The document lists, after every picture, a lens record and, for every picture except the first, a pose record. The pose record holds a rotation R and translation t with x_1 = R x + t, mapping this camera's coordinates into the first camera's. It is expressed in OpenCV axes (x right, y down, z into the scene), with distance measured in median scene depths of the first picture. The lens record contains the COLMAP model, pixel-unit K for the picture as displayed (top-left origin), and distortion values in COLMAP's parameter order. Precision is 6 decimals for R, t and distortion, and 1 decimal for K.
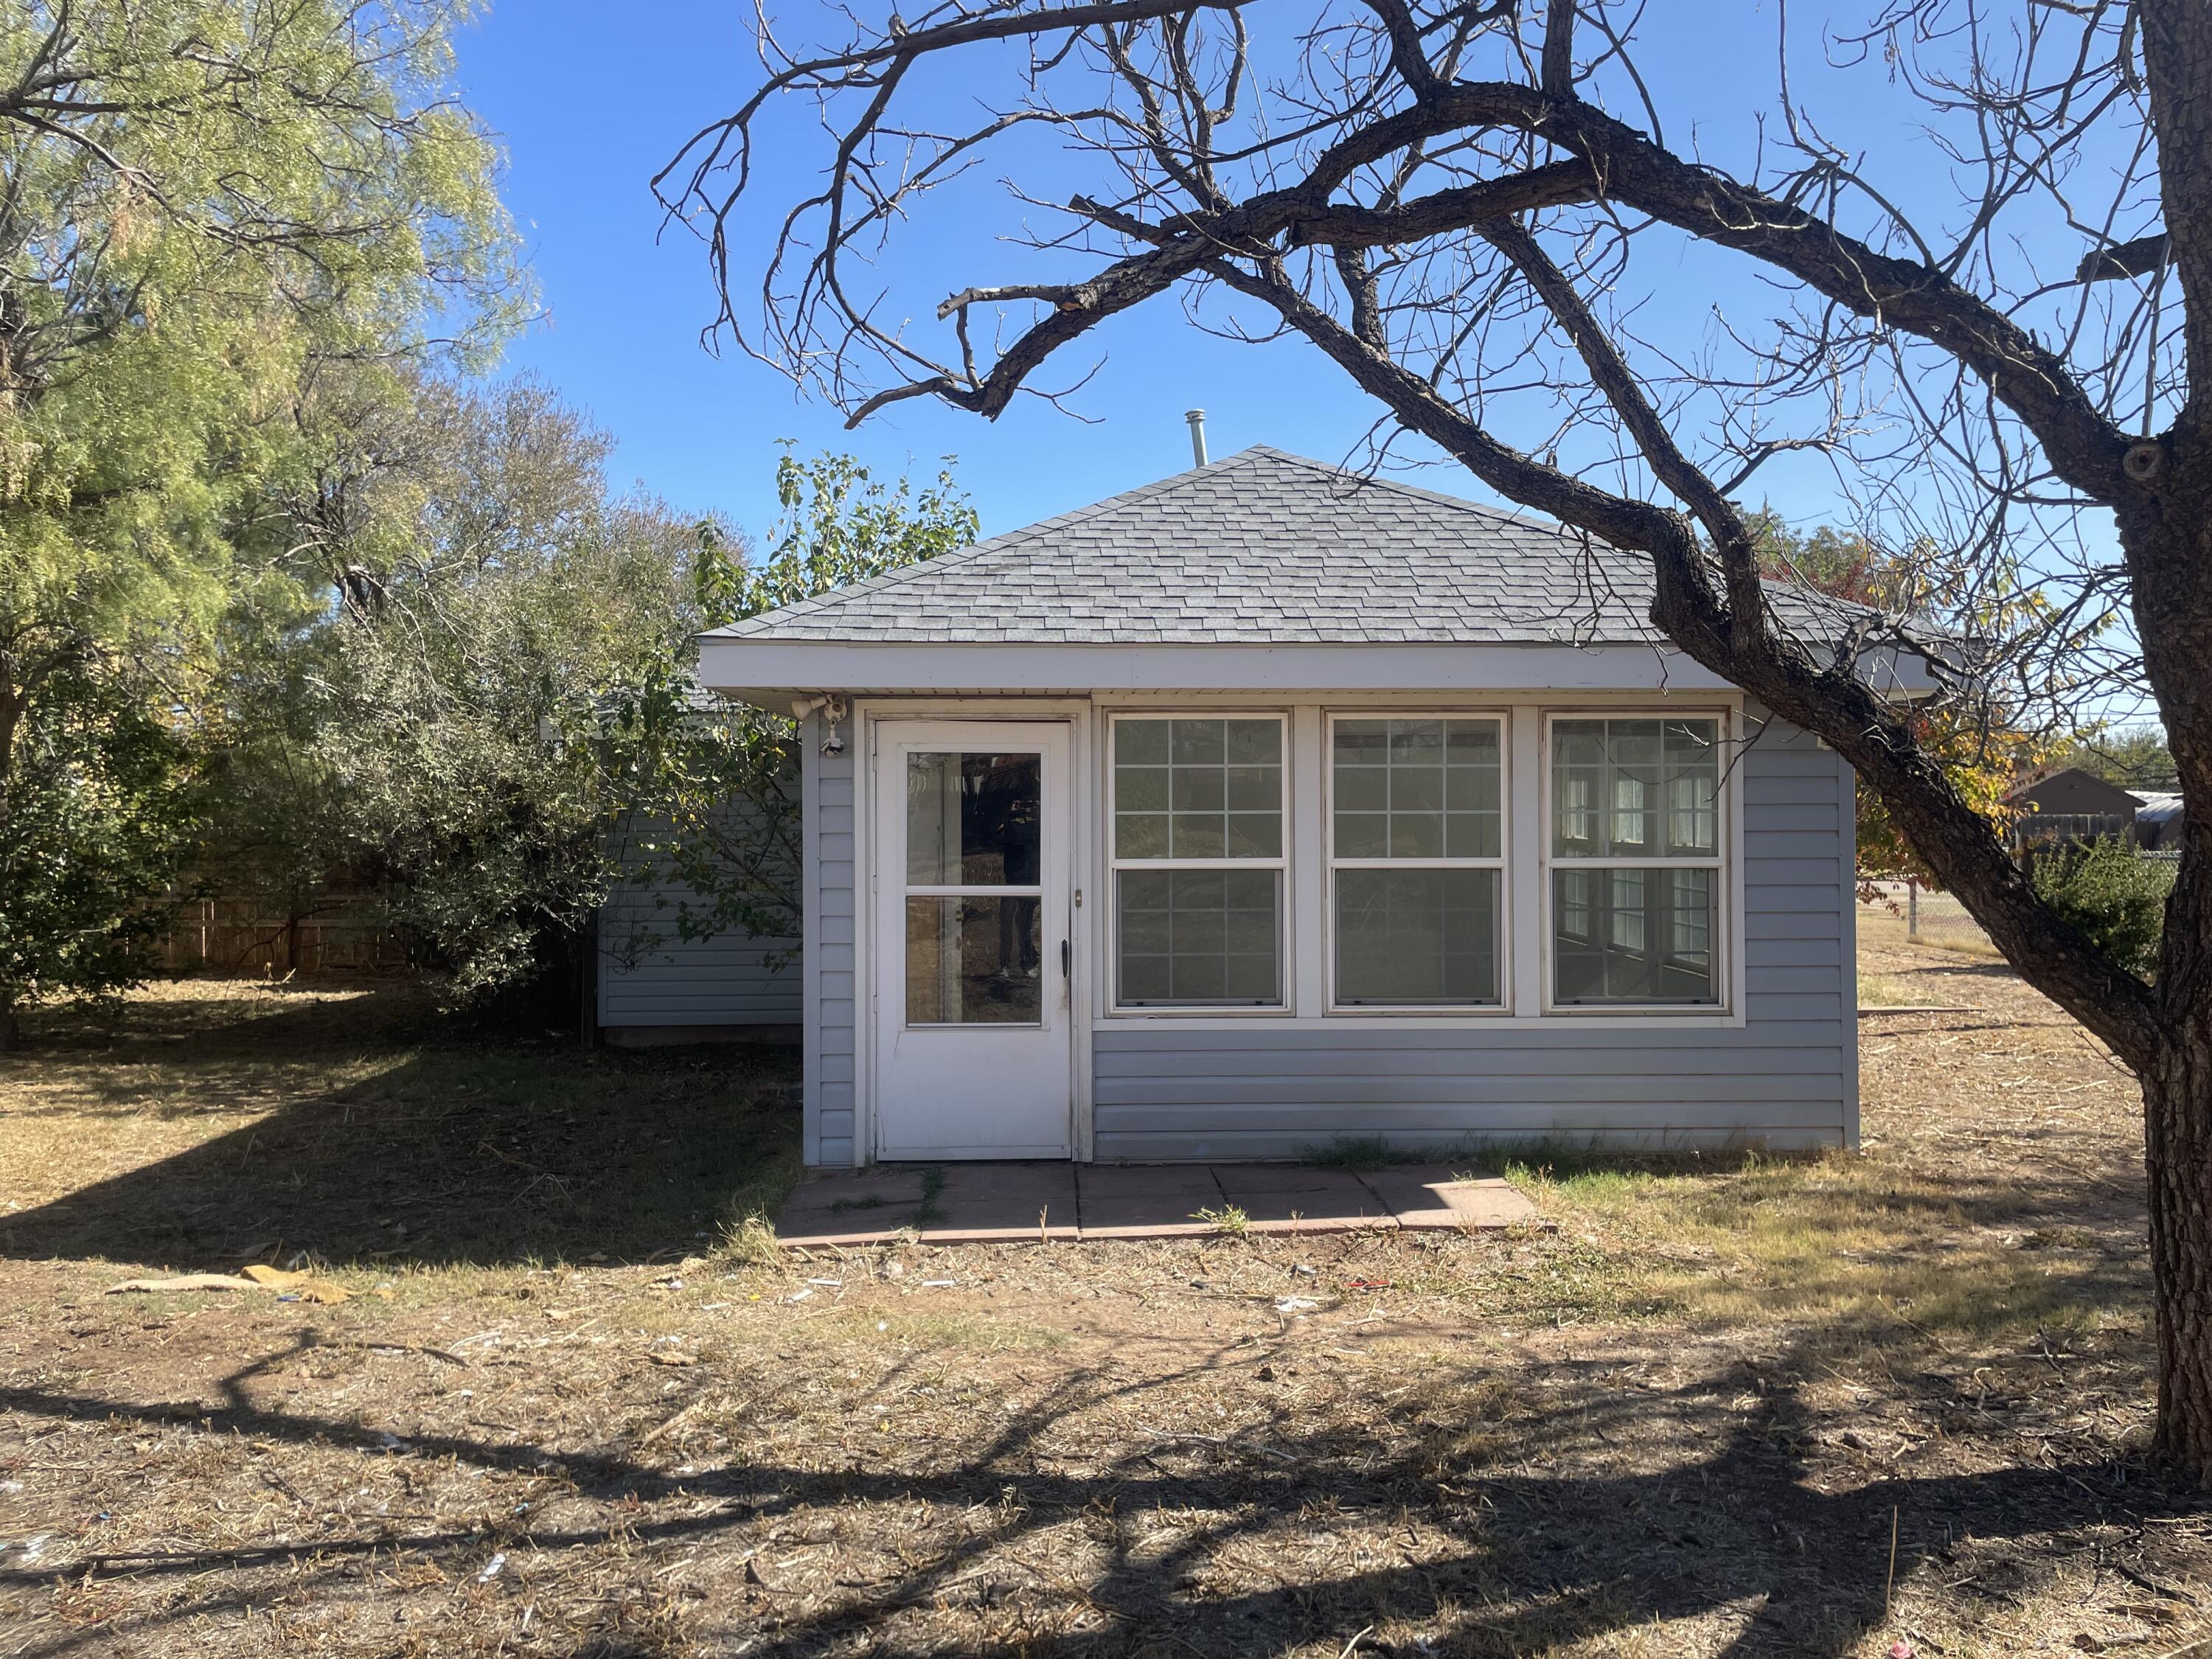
lens RADIAL K [[1678.7, 0, 1108.3], [0, 1678.7, 823.6], [0, 0, 1]] dist [0.081874, -0.103311]
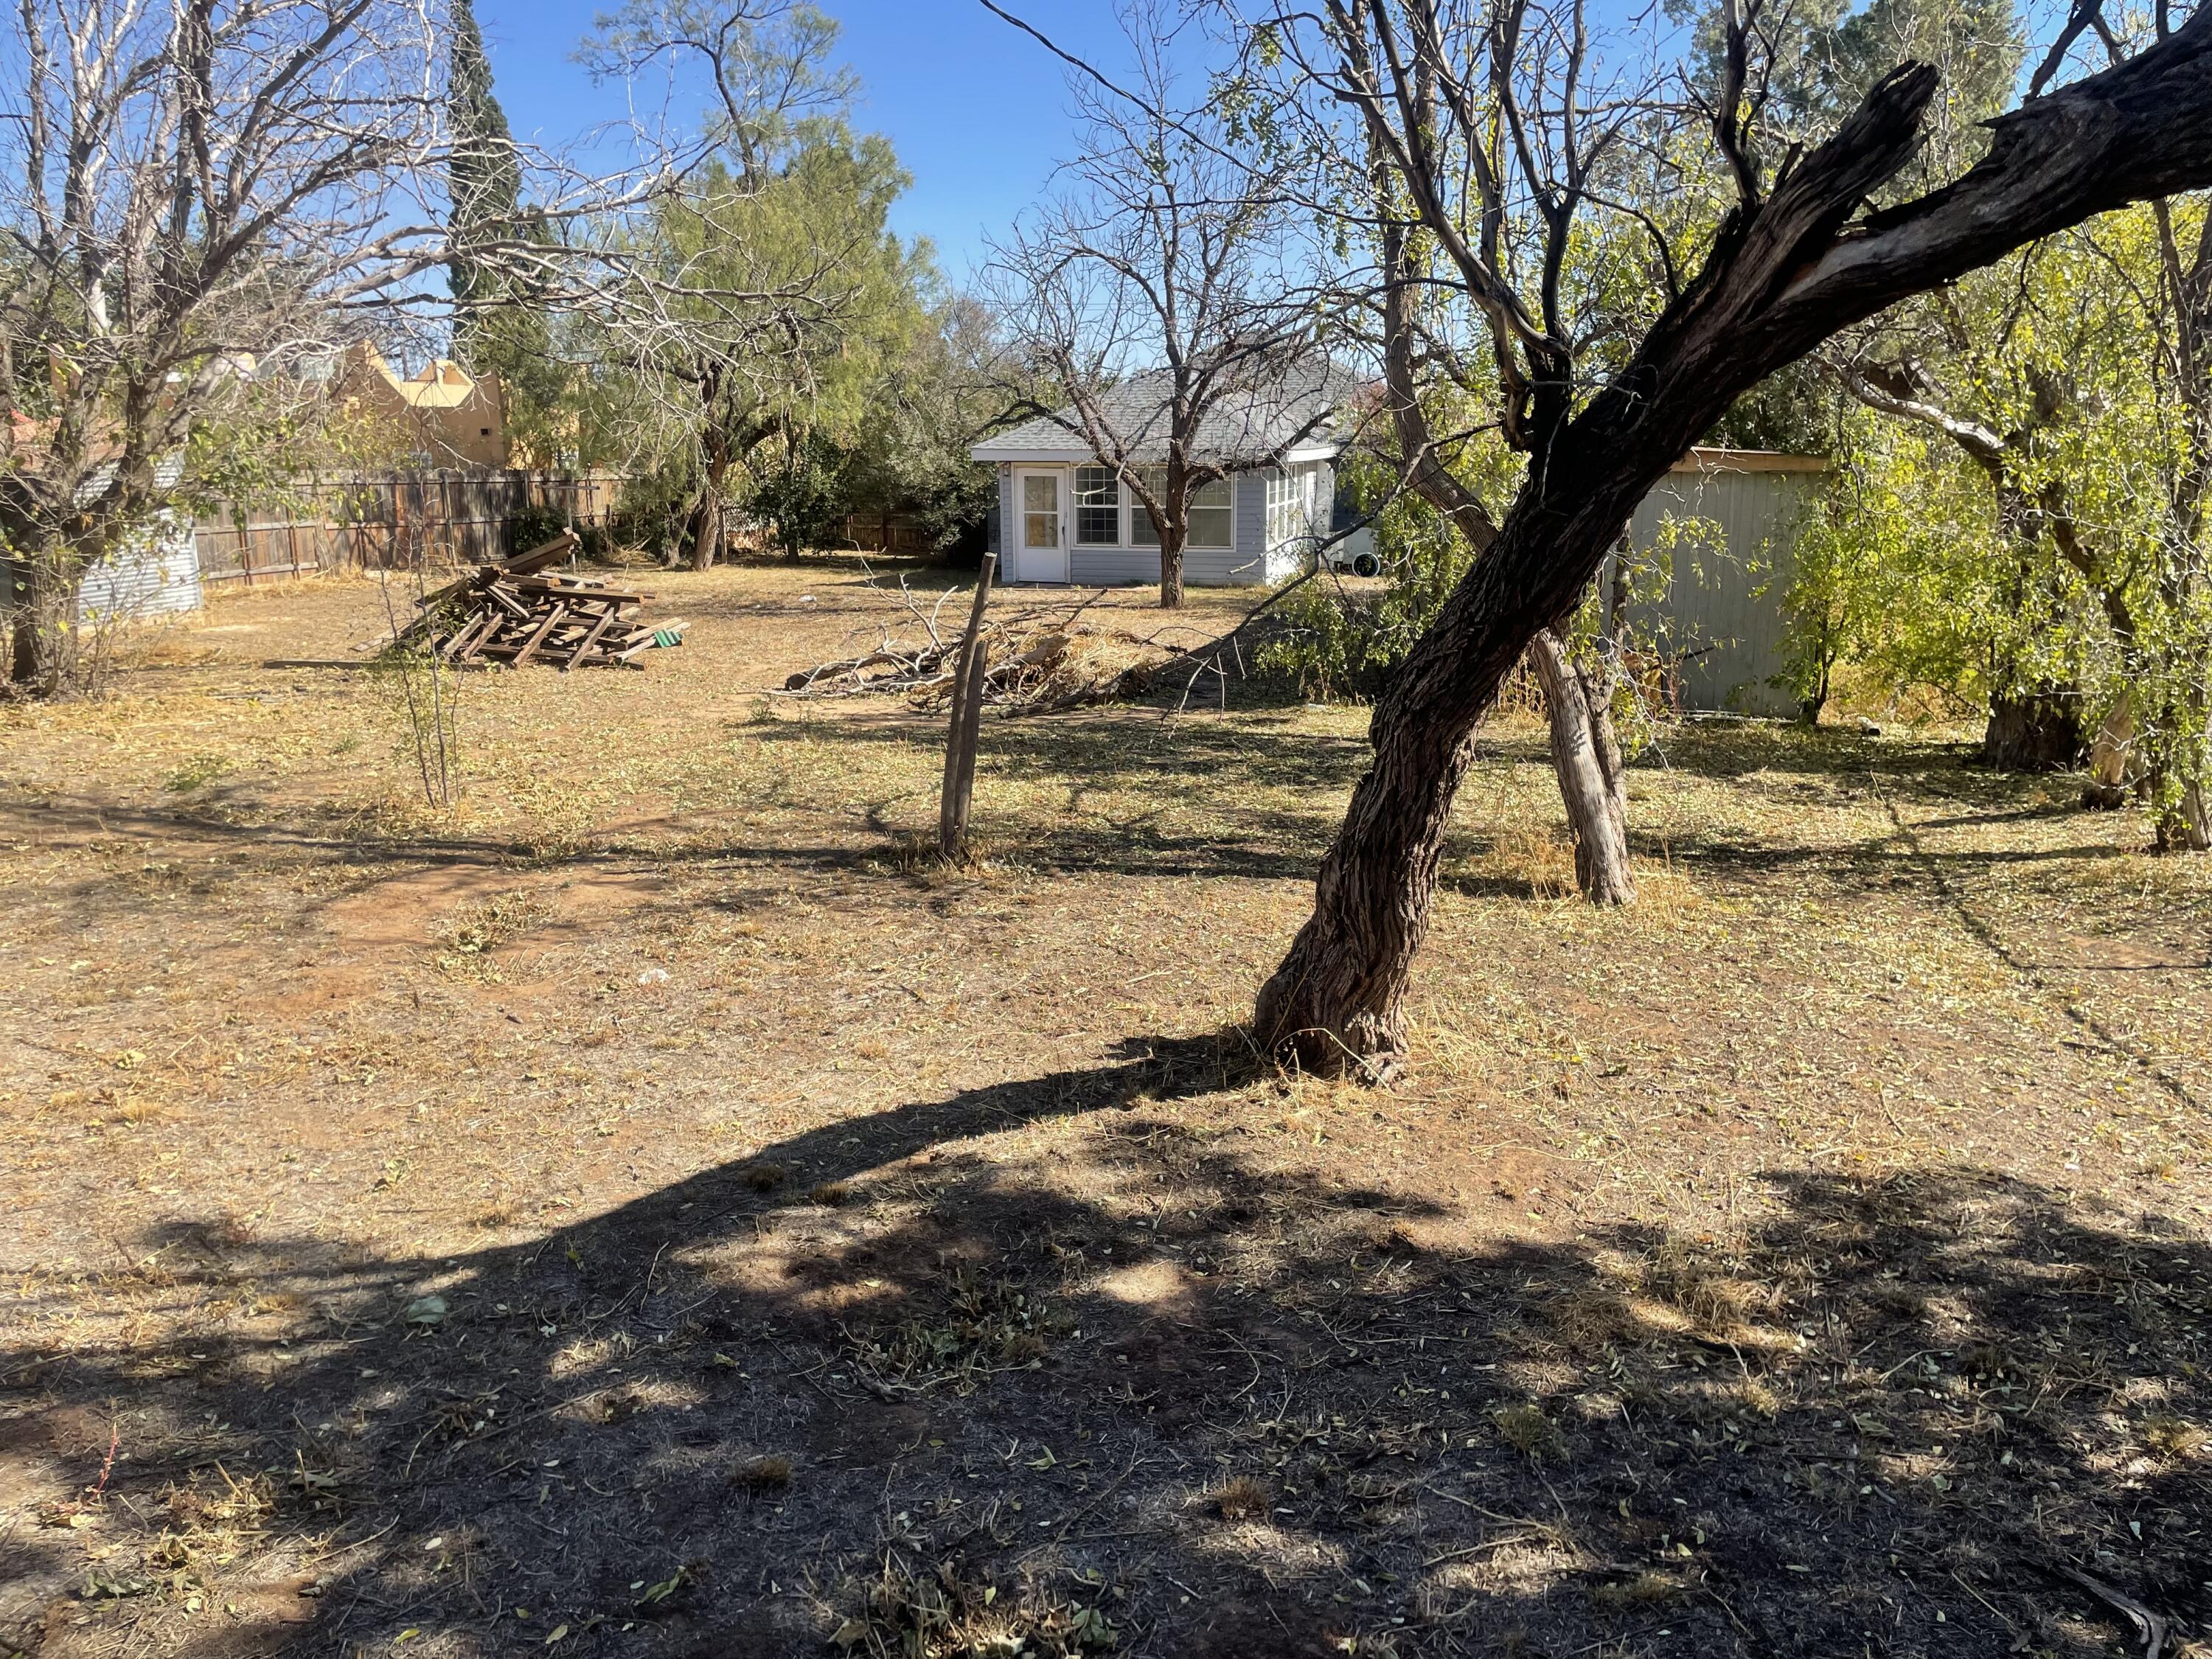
lens RADIAL K [[1678.7, 0, 1127.6], [0, 1678.7, 824.7], [0, 0, 1]] dist [0.081874, -0.103311]
pose [[0.954665, 0.073101, -0.288568, 0.813785], [-0.011965, 0.978020, 0.208169, -0.041209], [0.297443, -0.195279, 0.934555, -1.724527]]
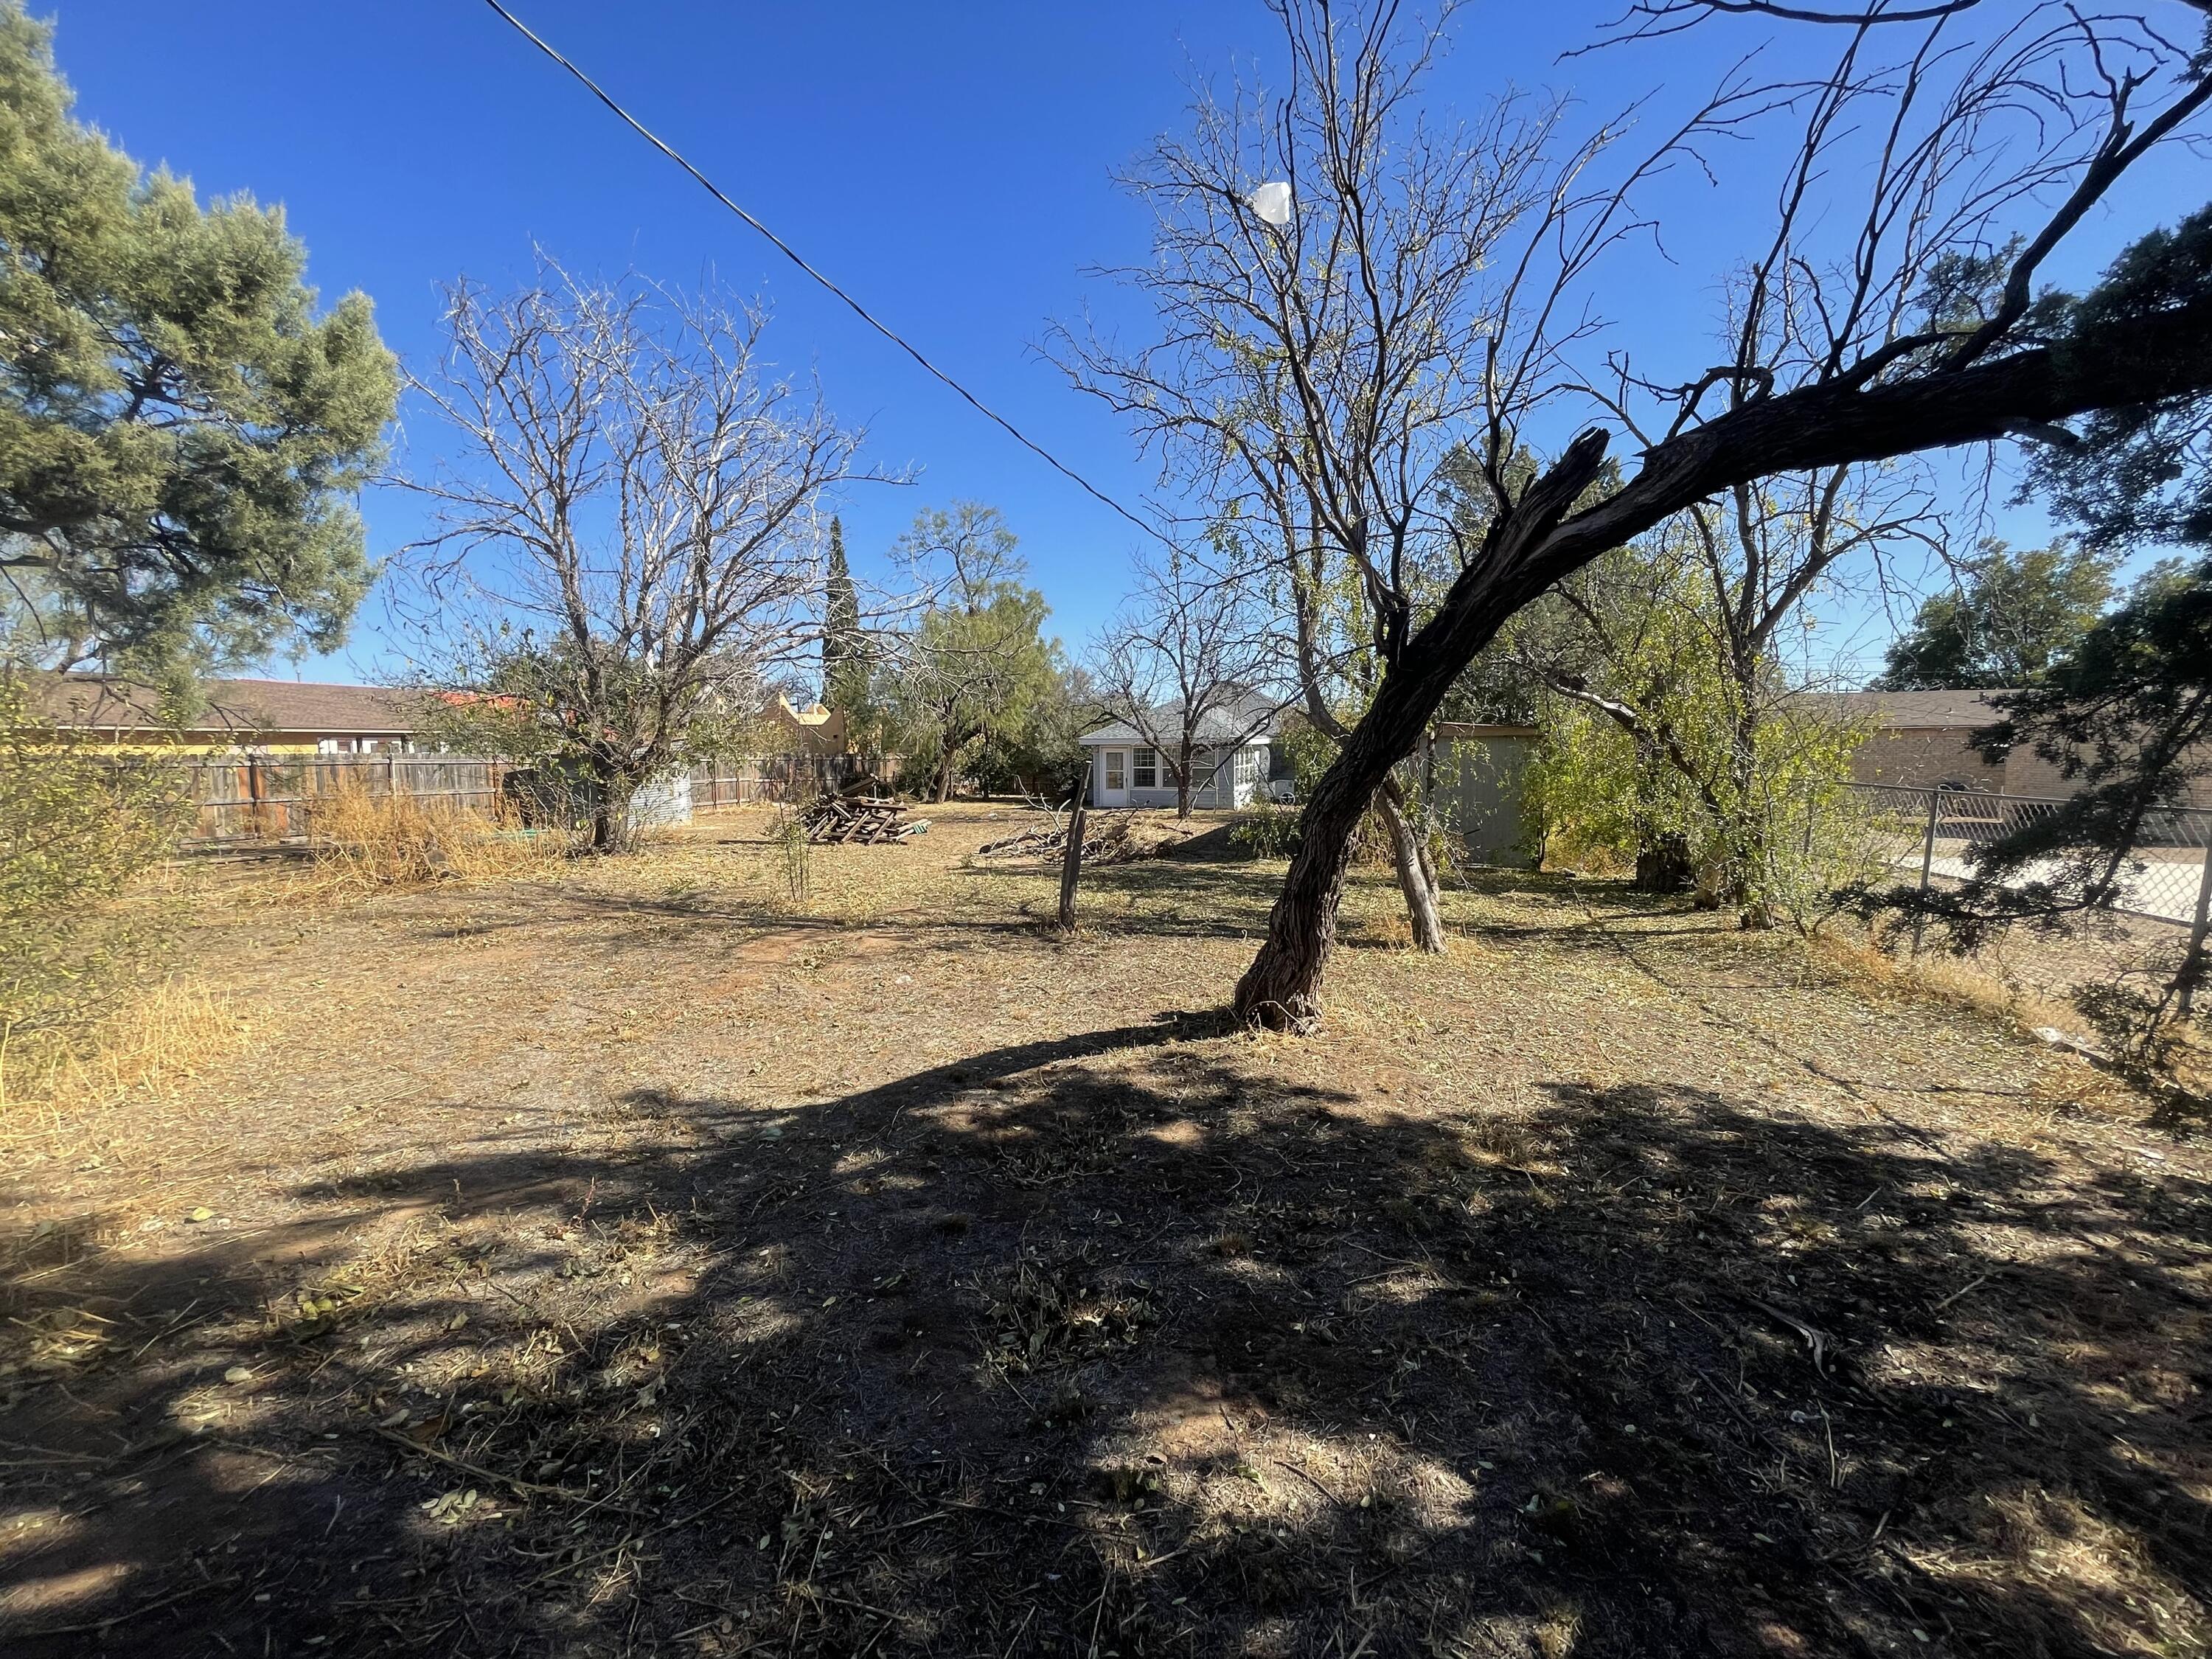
lens RADIAL K [[892.9, 0, 1102.0], [0, 892.9, 830.0], [0, 0, 1]] dist [-0.000411, 0.000608]
pose [[0.933451, 0.037125, -0.356779, 0.810116], [-0.008142, 0.996566, 0.082397, -0.015634], [0.358613, -0.074008, 0.930548, -1.715675]]
